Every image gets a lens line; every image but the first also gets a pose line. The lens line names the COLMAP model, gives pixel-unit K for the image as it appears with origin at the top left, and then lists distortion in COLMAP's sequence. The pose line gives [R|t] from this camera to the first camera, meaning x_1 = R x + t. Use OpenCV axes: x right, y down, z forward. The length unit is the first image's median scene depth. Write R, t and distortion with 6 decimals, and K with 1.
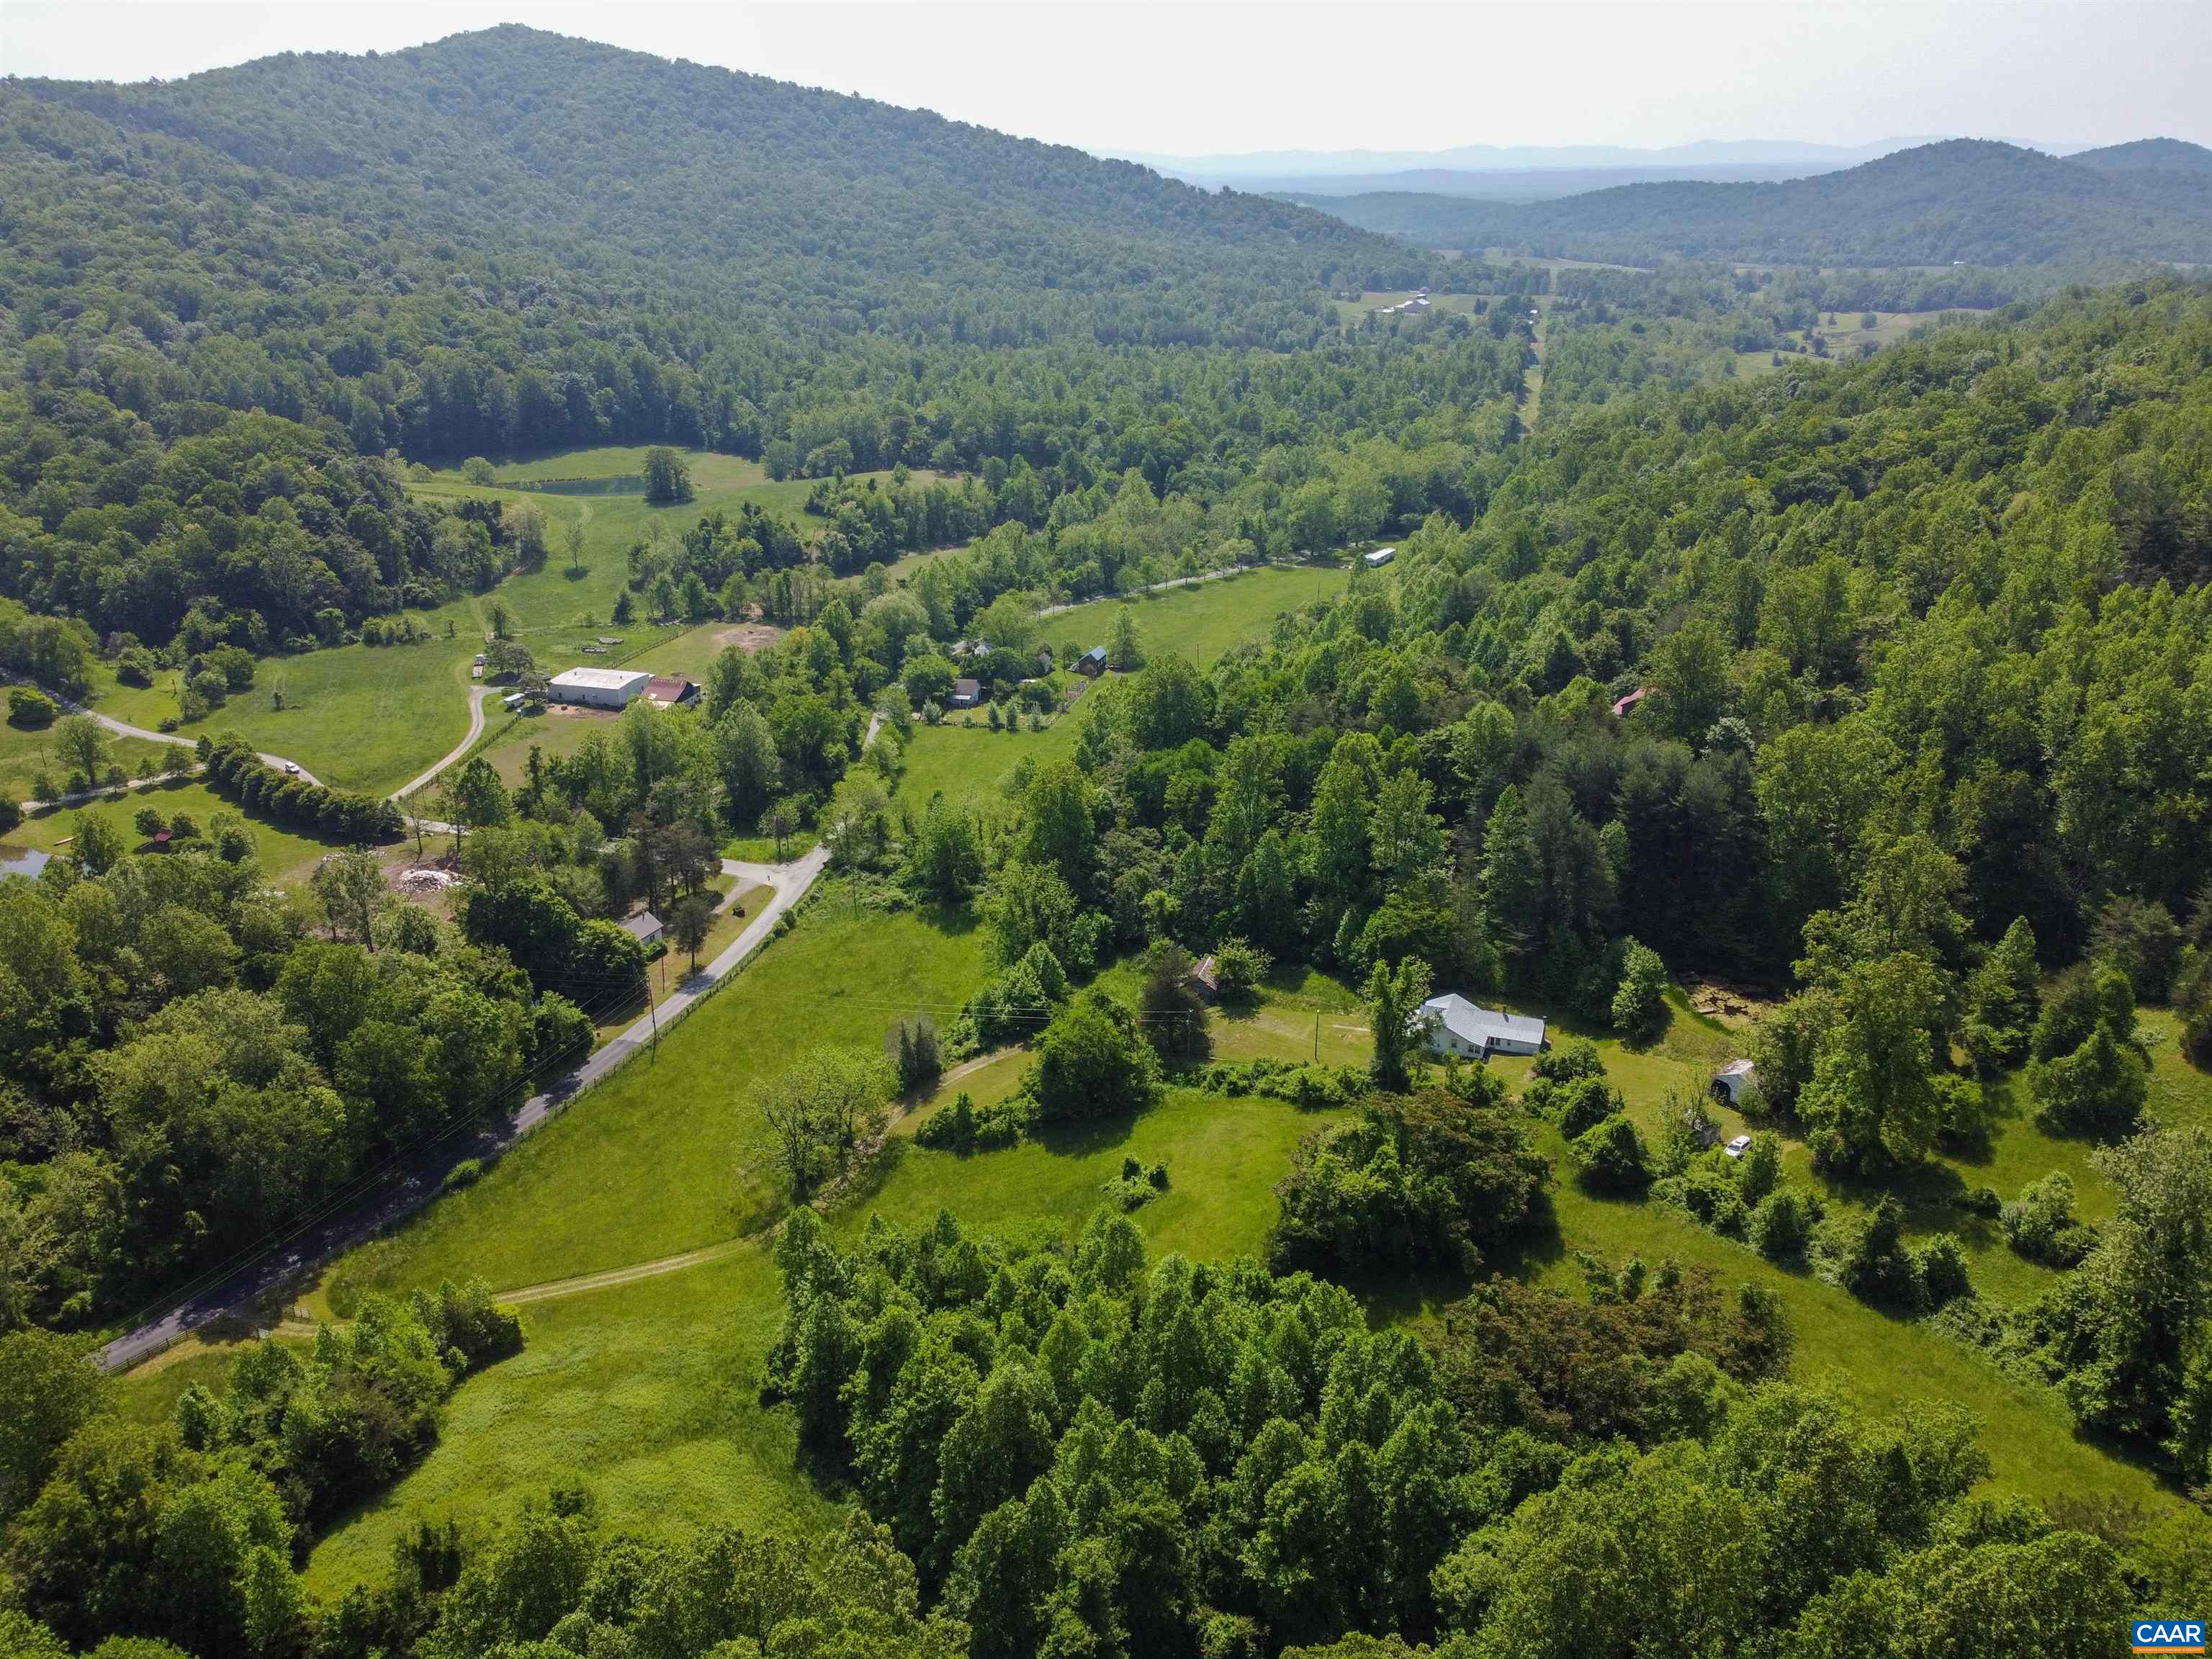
lens RADIAL K [[1673.0, 0, 1087.5], [0, 1673.0, 826.9], [0, 0, 1]] dist [0.011757, -0.008831]
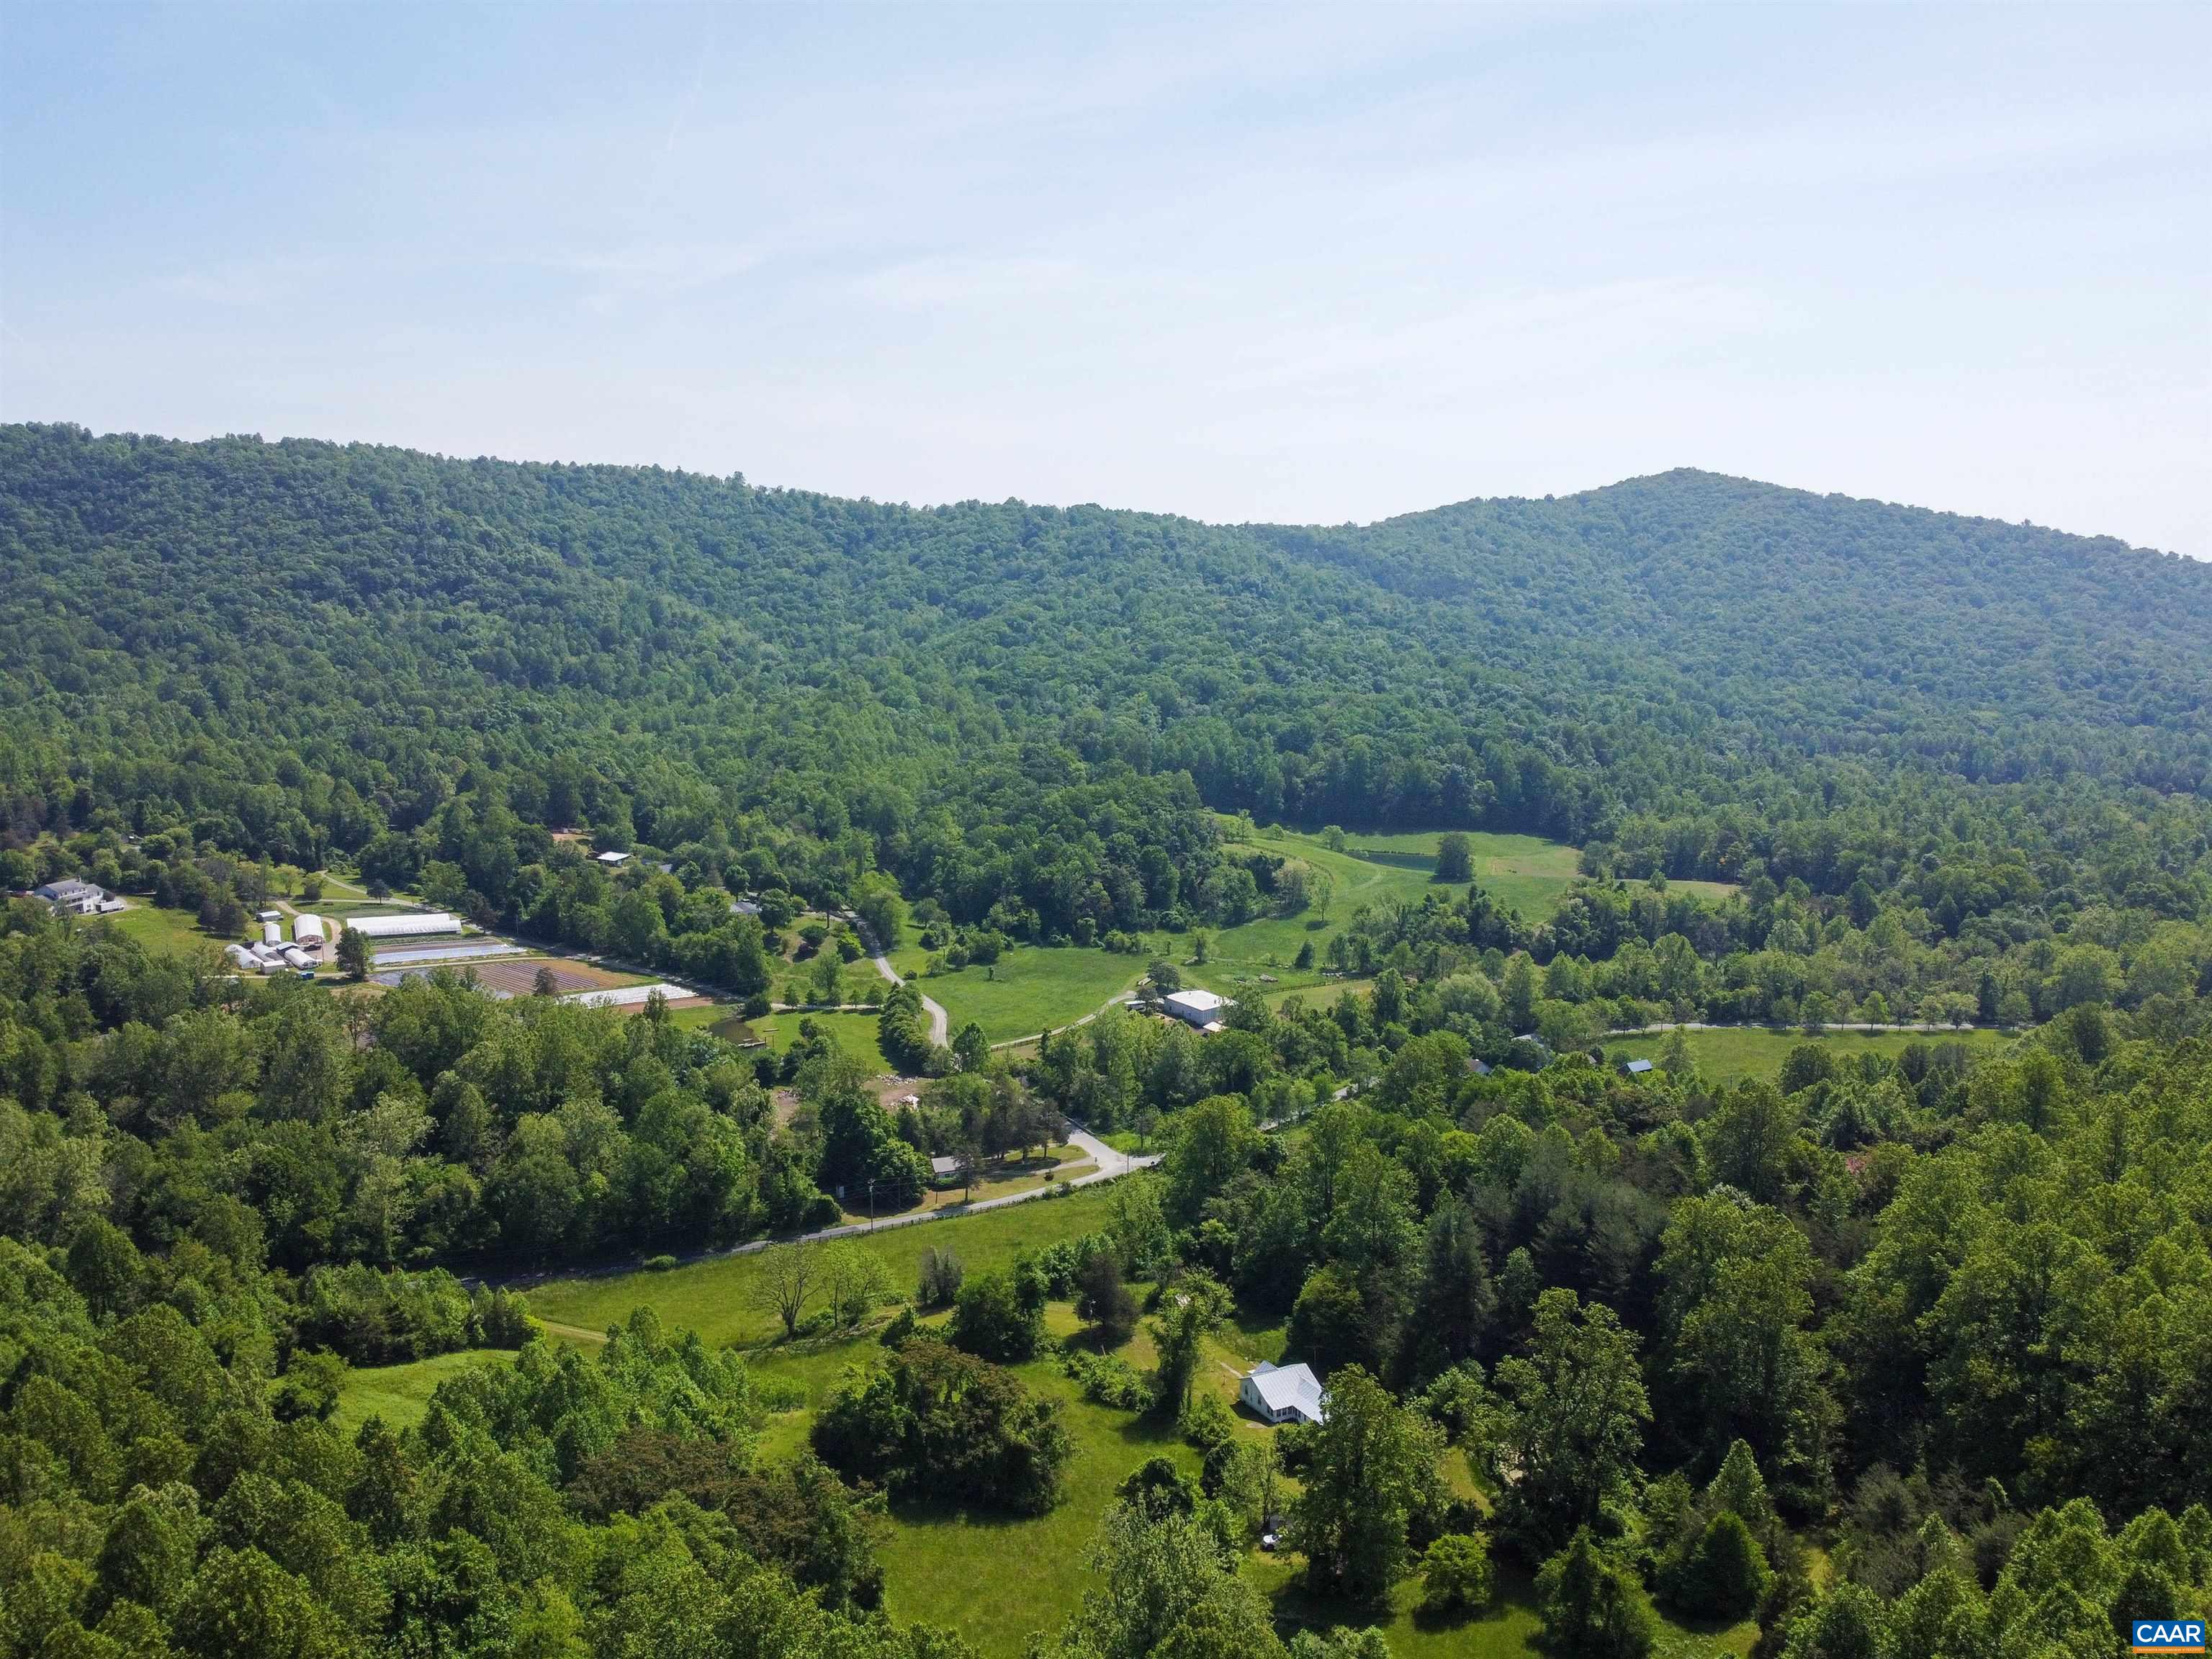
lens RADIAL K [[1671.0, 0, 1092.5], [0, 1671.0, 826.0], [0, 0, 1]] dist [0.005043, -0.009039]
pose [[0.755440, 0.102192, -0.647200, 0.322265], [-0.248643, 0.958589, -0.138868, -0.018349], [0.606207, 0.265828, 0.749565, 0.021567]]
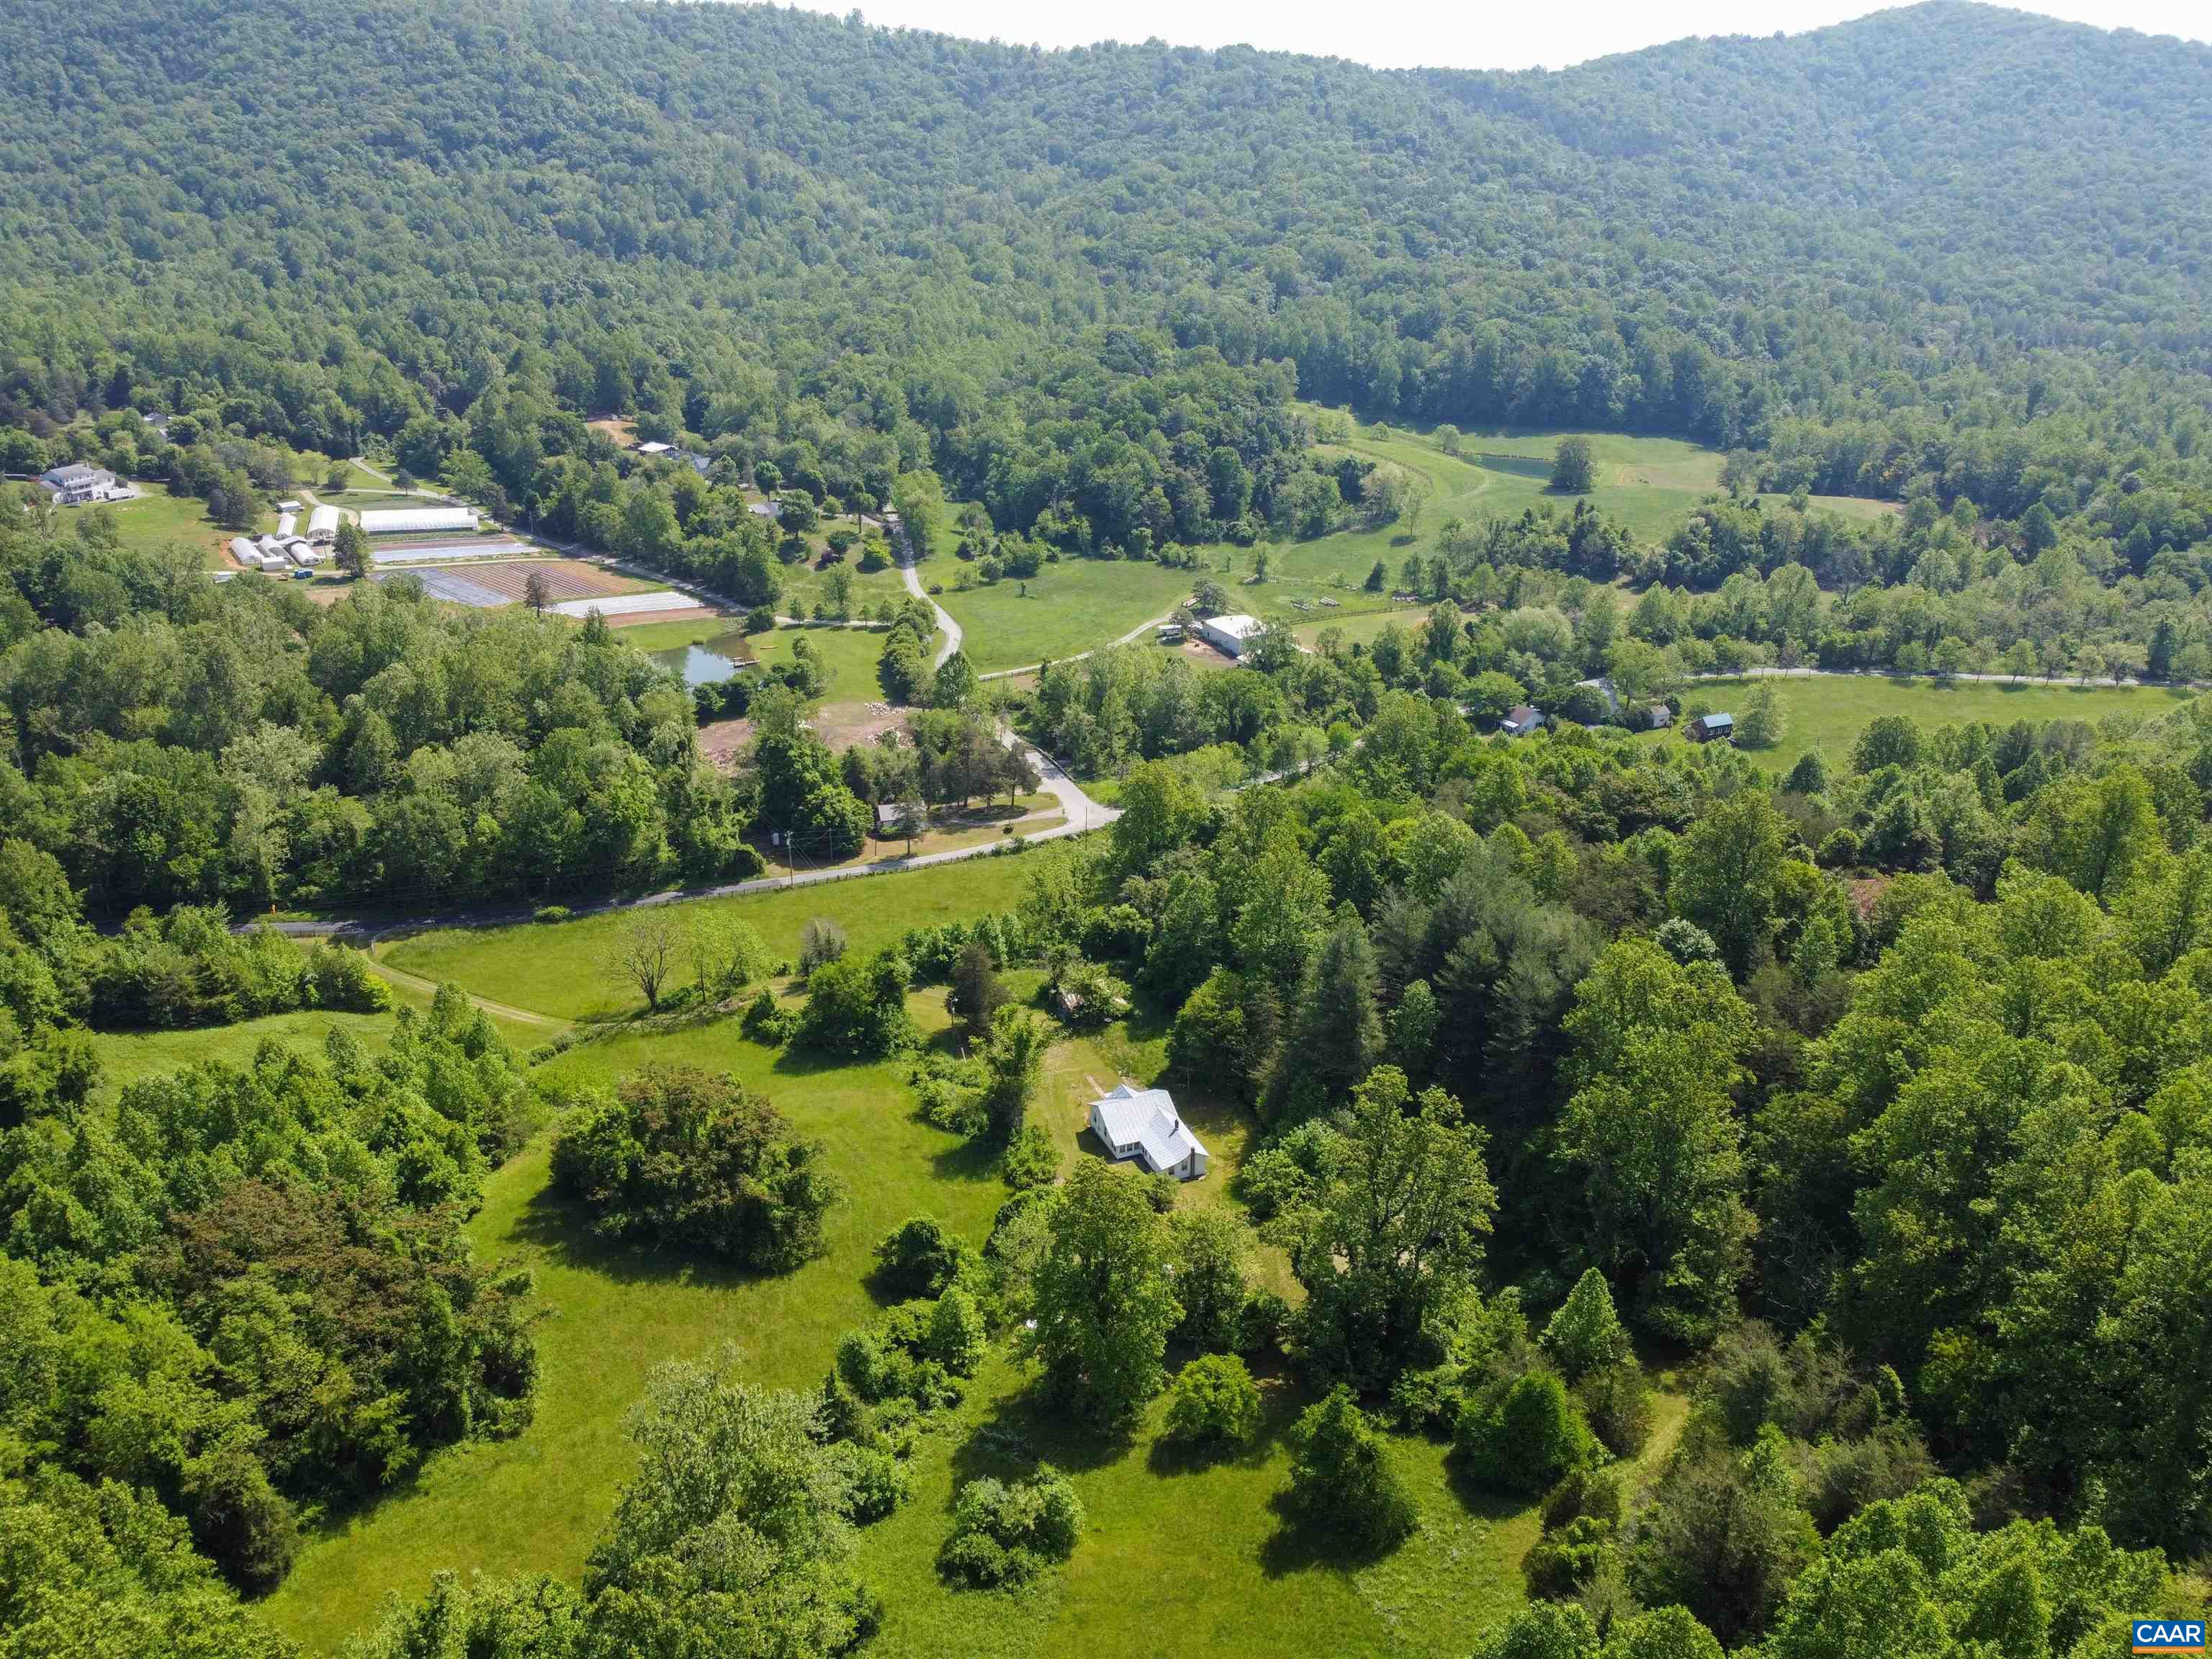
lens RADIAL K [[1669.8, 0, 1092.8], [0, 1669.8, 825.5], [0, 0, 1]] dist [0.009519, -0.018933]
pose [[0.680647, 0.284450, -0.675135, 0.321167], [-0.276490, 0.953135, 0.122830, -0.057300], [0.678434, 0.103065, 0.727396, 0.130453]]
